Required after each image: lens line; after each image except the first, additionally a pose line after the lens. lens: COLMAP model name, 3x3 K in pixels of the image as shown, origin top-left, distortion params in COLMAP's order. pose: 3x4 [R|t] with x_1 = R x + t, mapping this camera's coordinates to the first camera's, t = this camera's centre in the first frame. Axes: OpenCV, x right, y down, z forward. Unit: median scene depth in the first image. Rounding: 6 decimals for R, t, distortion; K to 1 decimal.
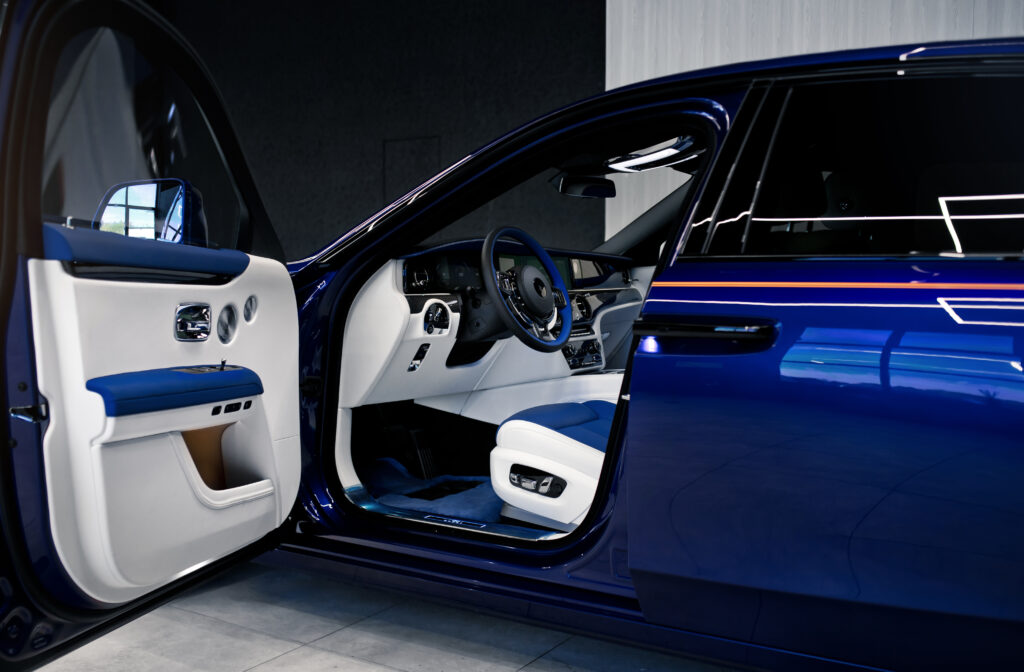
lens RADIAL K [[1024.9, 0, 512.0], [0, 1024.9, 336.0], [0, 0, 1]] dist [0.000000, -0.009464]
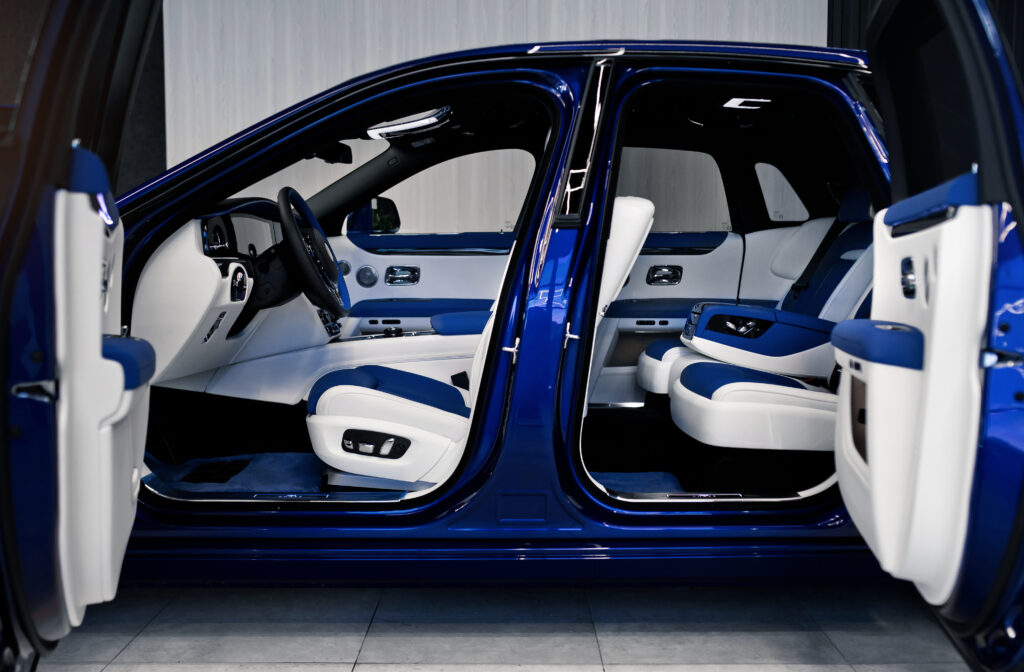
lens RADIAL K [[1014.6, 0, 512.0], [0, 1014.6, 336.0], [0, 0, 1]] dist [-0.008556, 0.000401]
pose [[0.848526, -0.045752, 0.527172, -0.341391], [0.038612, 0.998953, 0.024548, 0.016849], [-0.527743, -0.000474, 0.849404, 0.090543]]
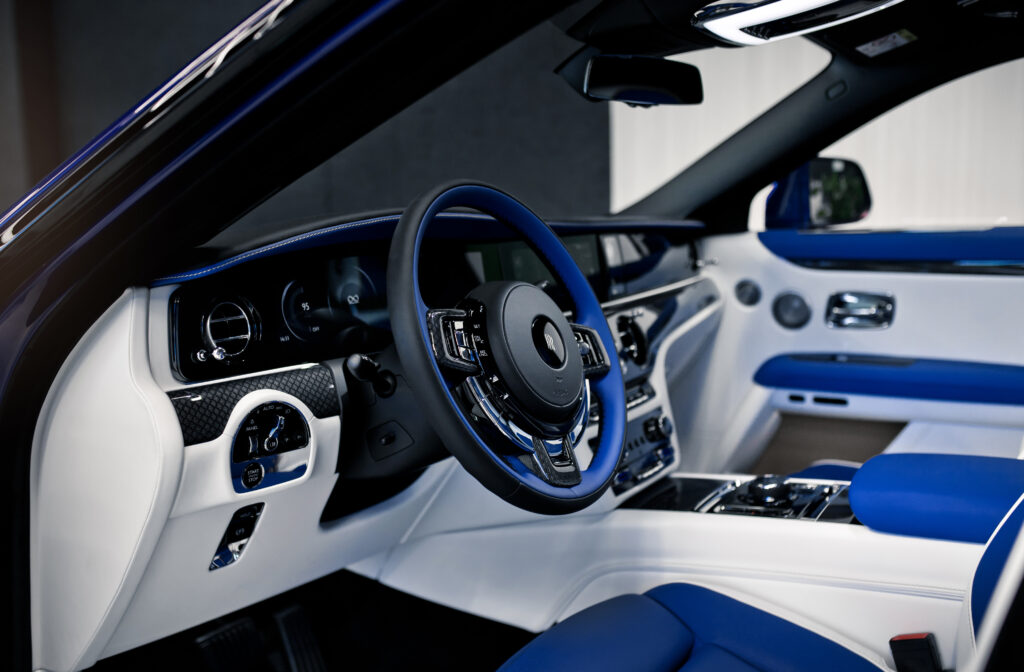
lens RADIAL K [[1018.9, 0, 487.3], [0, 1018.9, 350.0], [0, 0, 1]] dist [-0.032111, 0.015484]
pose [[0.999624, -0.026402, -0.007452, 0.007217], [0.026930, 0.996184, 0.083014, -0.076843], [0.005231, -0.083183, 0.996521, 0.626923]]
